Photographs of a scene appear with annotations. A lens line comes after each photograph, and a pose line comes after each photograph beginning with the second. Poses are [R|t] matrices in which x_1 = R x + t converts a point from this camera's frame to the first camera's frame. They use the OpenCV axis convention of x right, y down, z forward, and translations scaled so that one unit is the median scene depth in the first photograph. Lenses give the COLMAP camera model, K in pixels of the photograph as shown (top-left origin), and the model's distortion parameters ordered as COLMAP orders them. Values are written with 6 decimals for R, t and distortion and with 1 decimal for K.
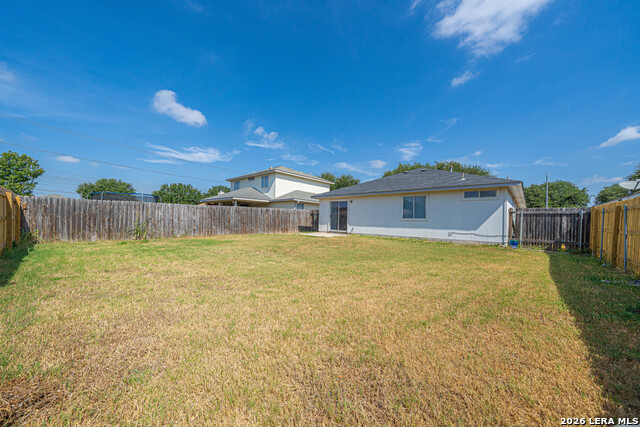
lens RADIAL K [[232.5, 0, 321.2], [0, 232.5, 216.3], [0, 0, 1]] dist [-0.003148, -0.000036]
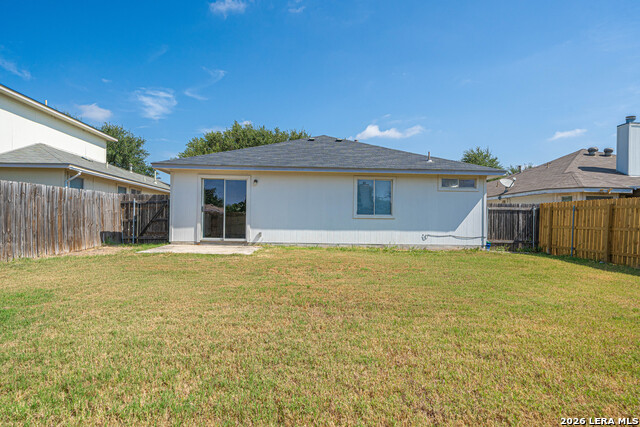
lens RADIAL K [[369.6, 0, 316.7], [0, 369.6, 215.2], [0, 0, 1]] dist [-0.005822, -0.000036]
pose [[0.716722, 0.000663, 0.697359, -0.390713], [-0.011124, 0.999883, 0.010482, 0.001468], [-0.697271, -0.015270, 0.716645, 0.366664]]
